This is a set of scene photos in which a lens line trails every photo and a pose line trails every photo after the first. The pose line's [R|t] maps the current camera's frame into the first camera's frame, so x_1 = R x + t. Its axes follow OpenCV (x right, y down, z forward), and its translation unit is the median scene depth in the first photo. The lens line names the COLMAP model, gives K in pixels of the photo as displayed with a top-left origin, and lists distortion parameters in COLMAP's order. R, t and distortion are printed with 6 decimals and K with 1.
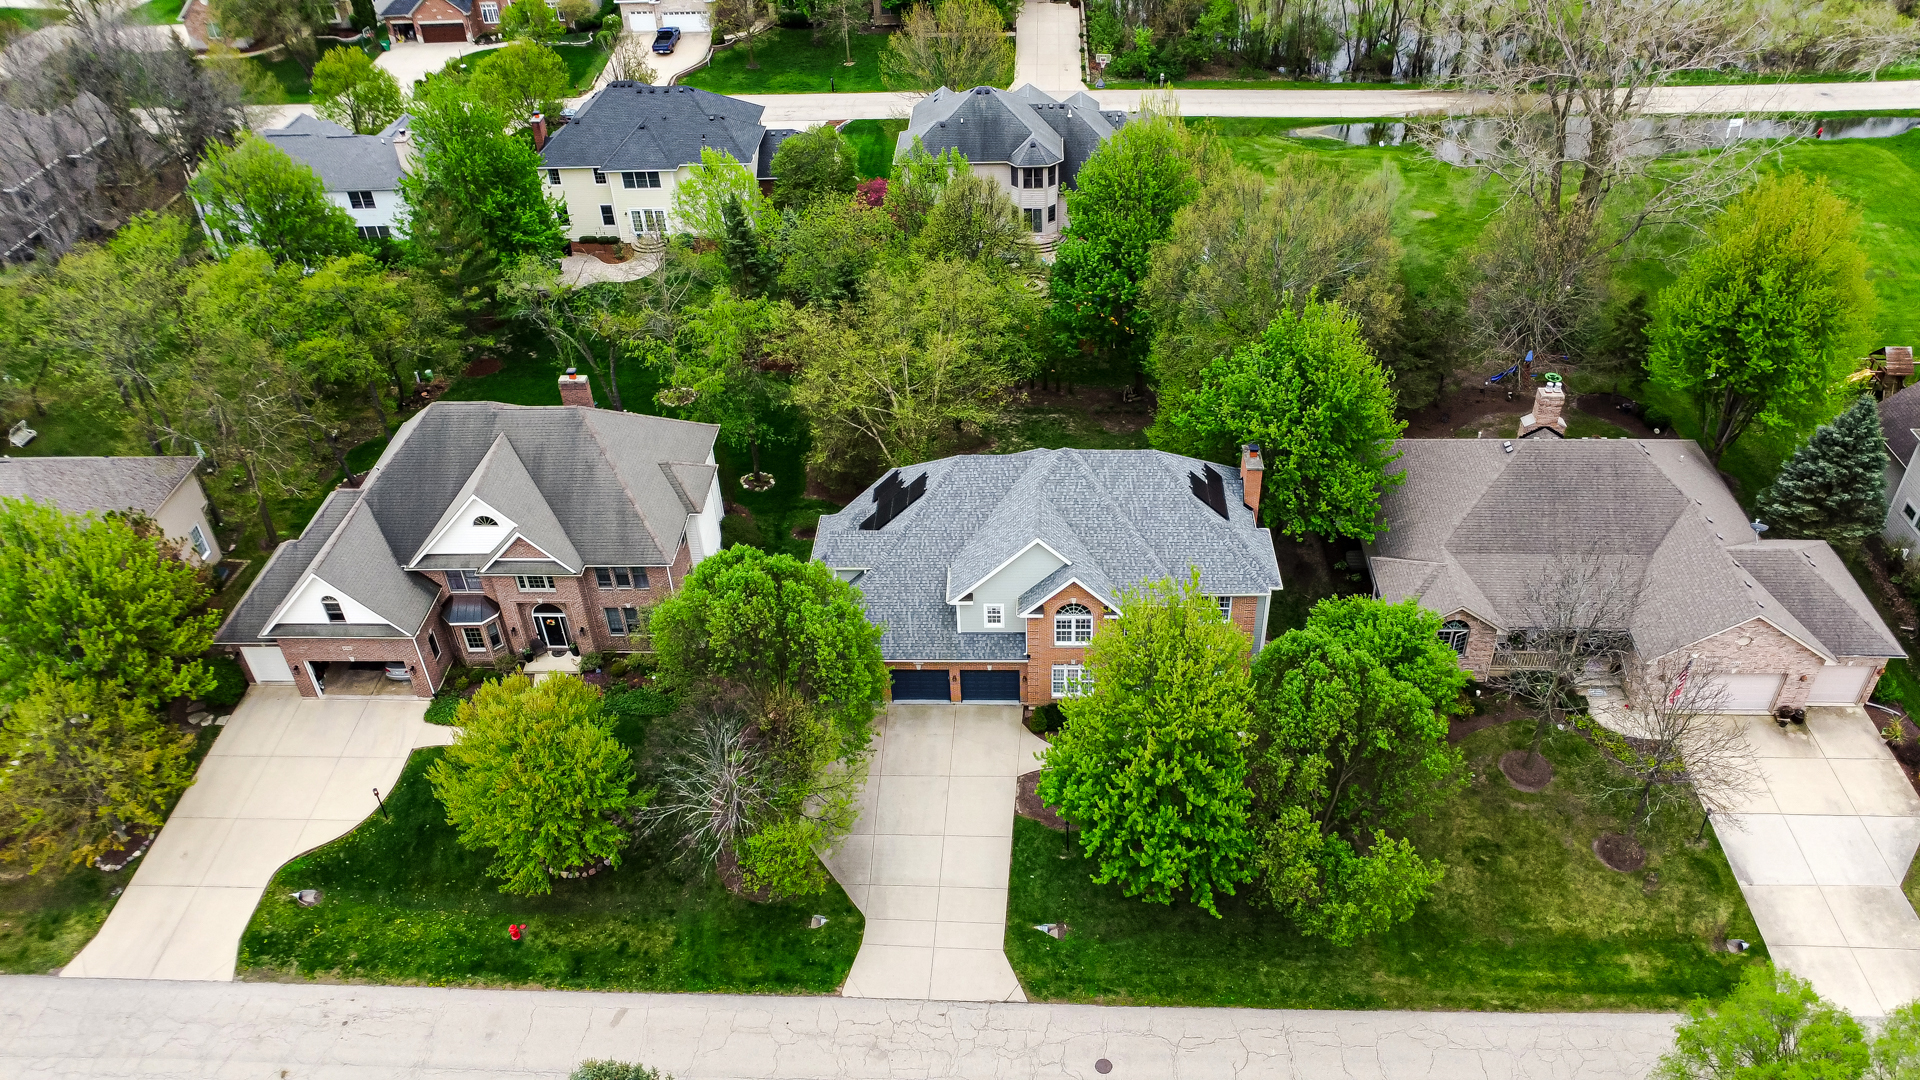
lens RADIAL K [[1364.6, 0, 953.1], [0, 1364.6, 539.9], [0, 0, 1]] dist [0.002410, -0.044570]
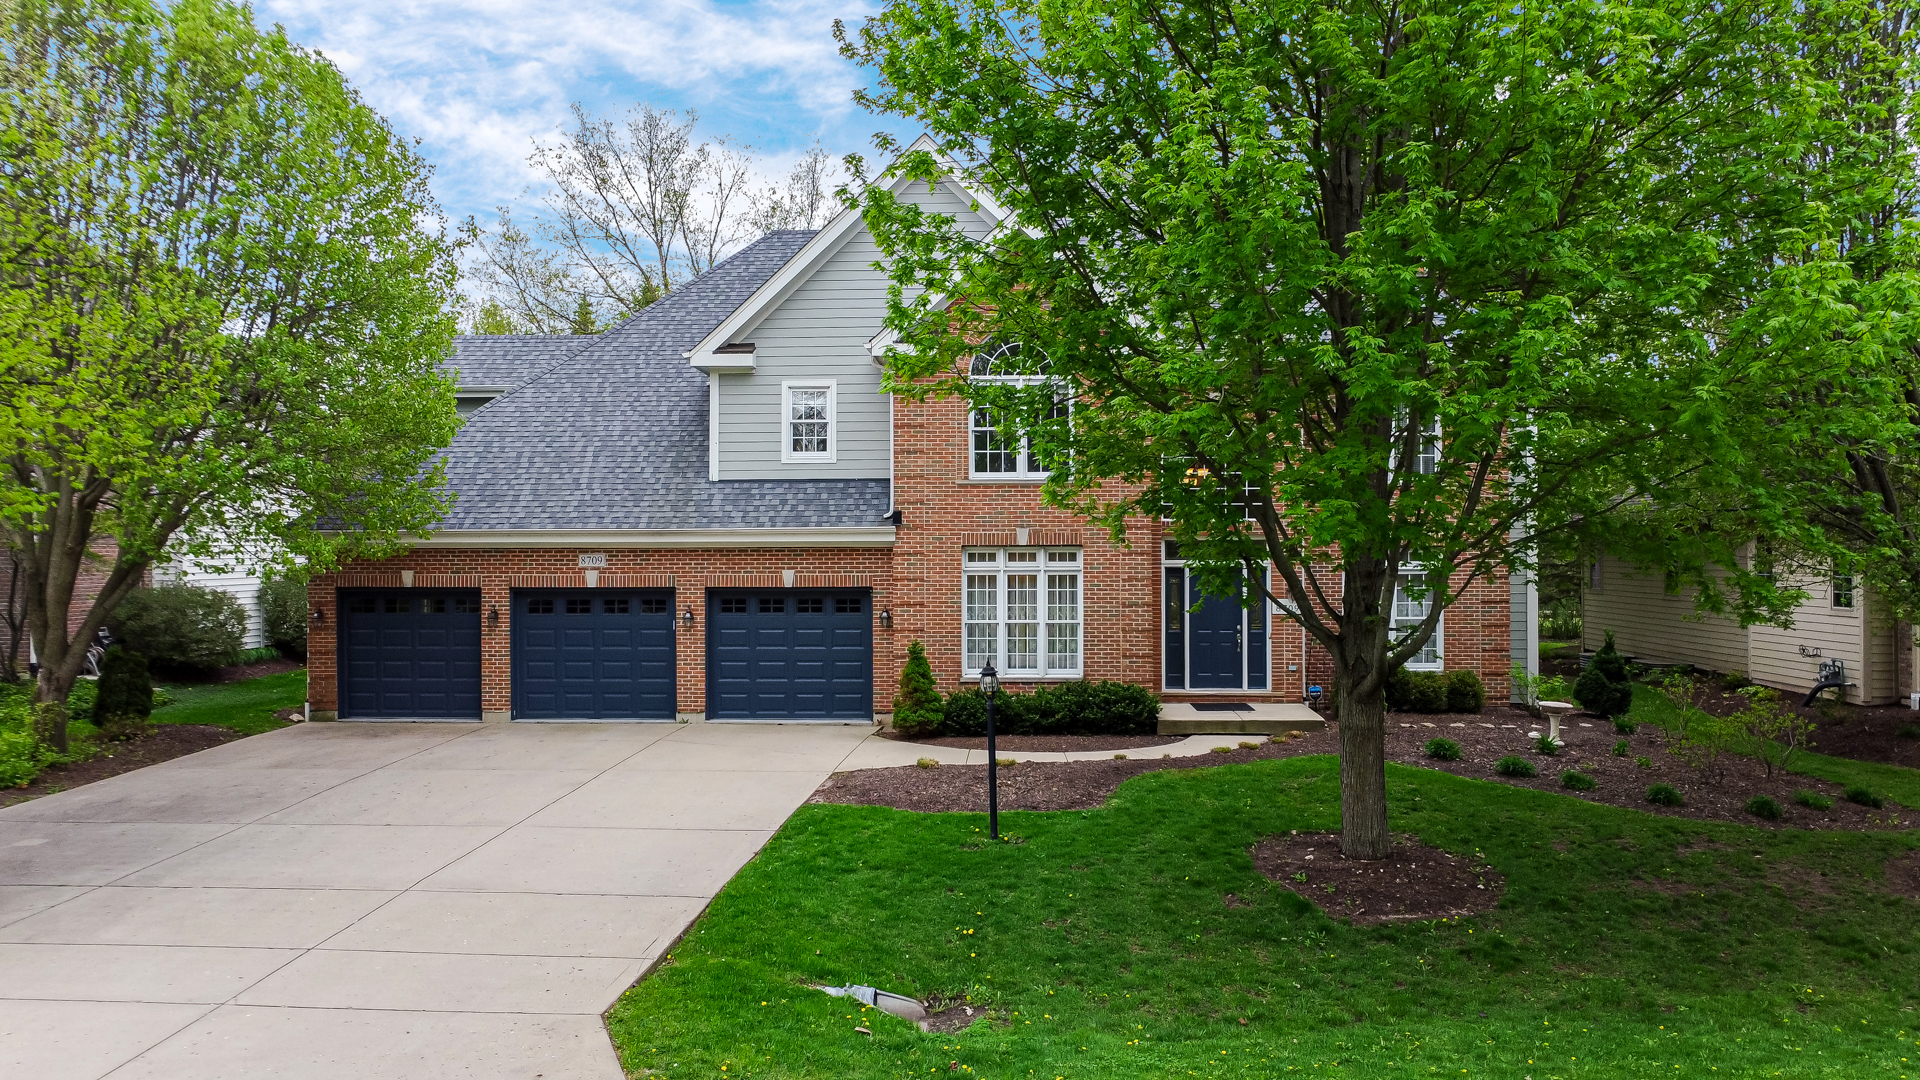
lens RADIAL K [[1364.6, 0, 953.1], [0, 1364.6, 539.9], [0, 0, 1]] dist [0.002410, -0.044570]
pose [[0.999200, 0.037522, 0.013814, 0.063581], [-0.021582, 0.796965, -0.603640, 0.295882], [-0.033659, 0.602859, 0.797137, 0.702013]]
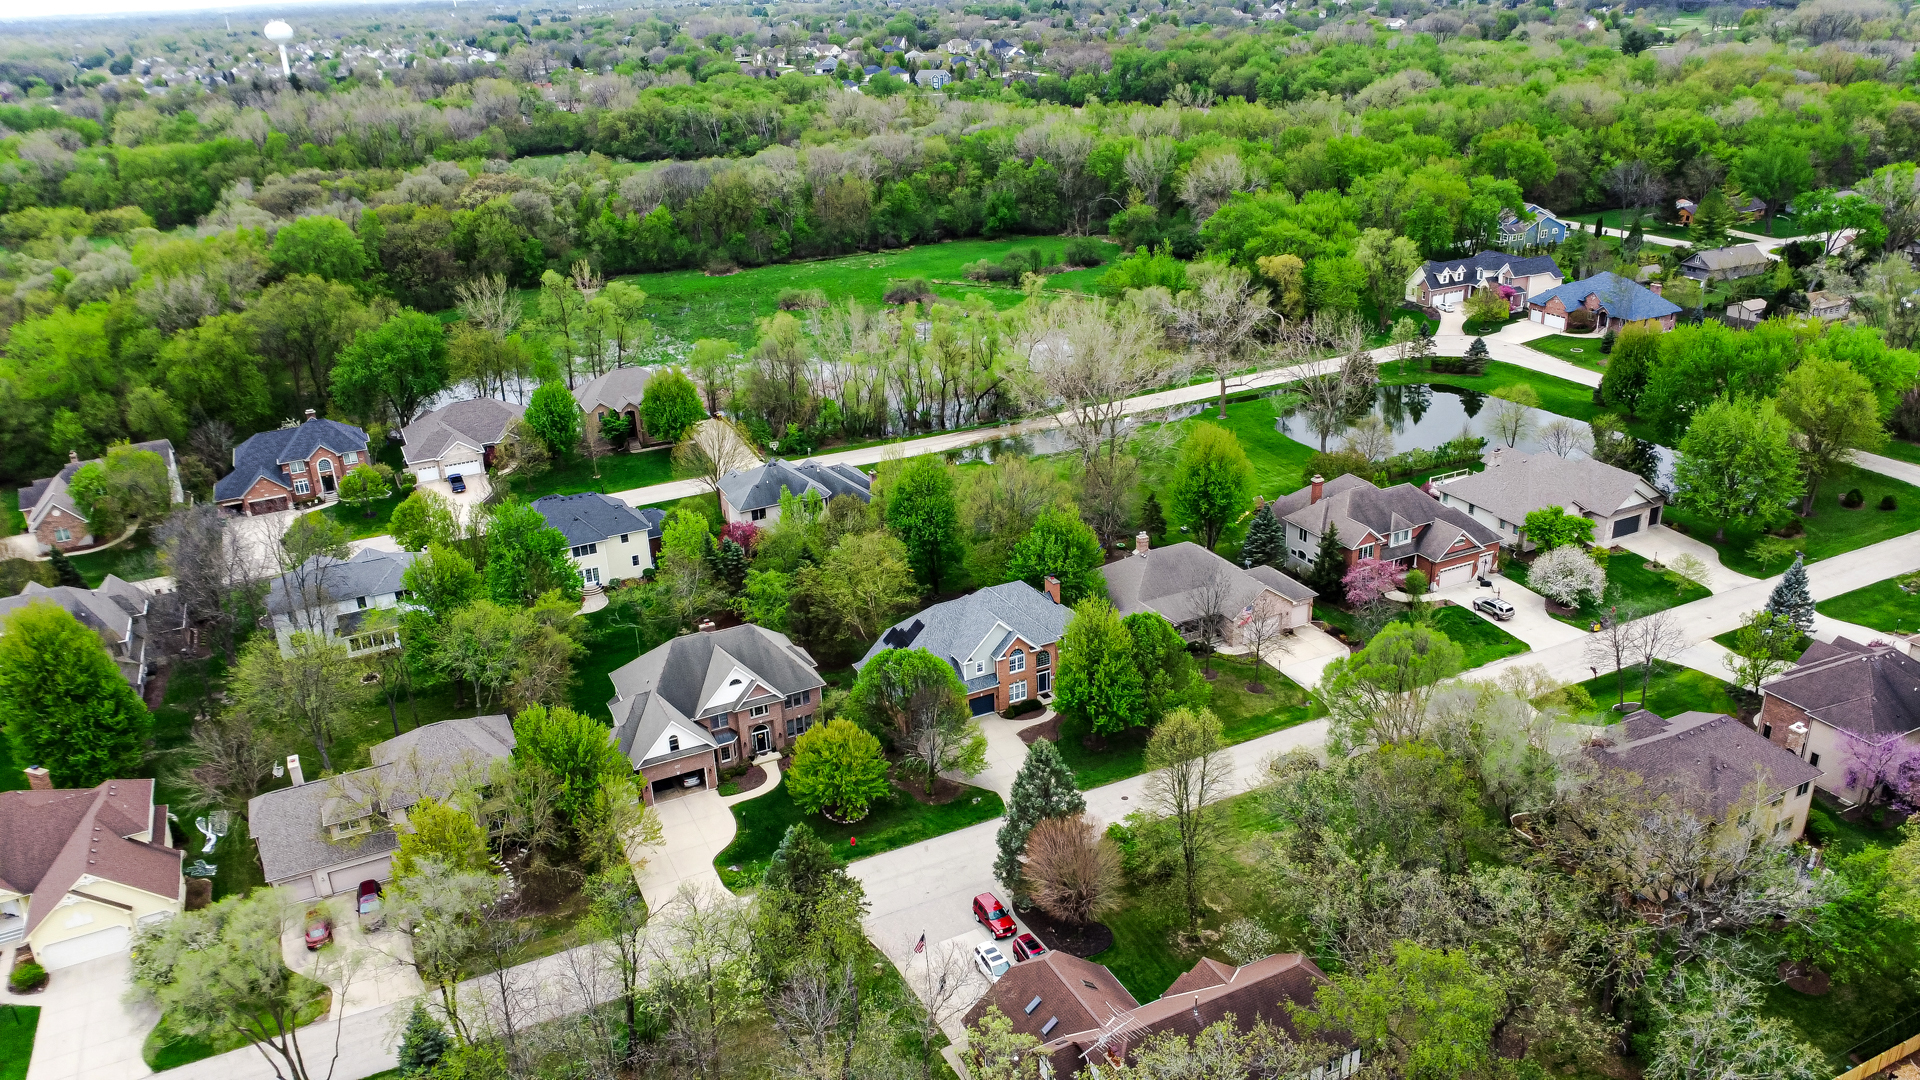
lens RADIAL K [[1364.6, 0, 953.1], [0, 1364.6, 539.9], [0, 0, 1]] dist [0.002410, -0.044570]
pose [[0.877710, -0.180495, 0.443899, -0.887628], [0.297585, 0.931381, -0.209695, 0.294983], [-0.375591, 0.316149, 0.871196, -0.870526]]
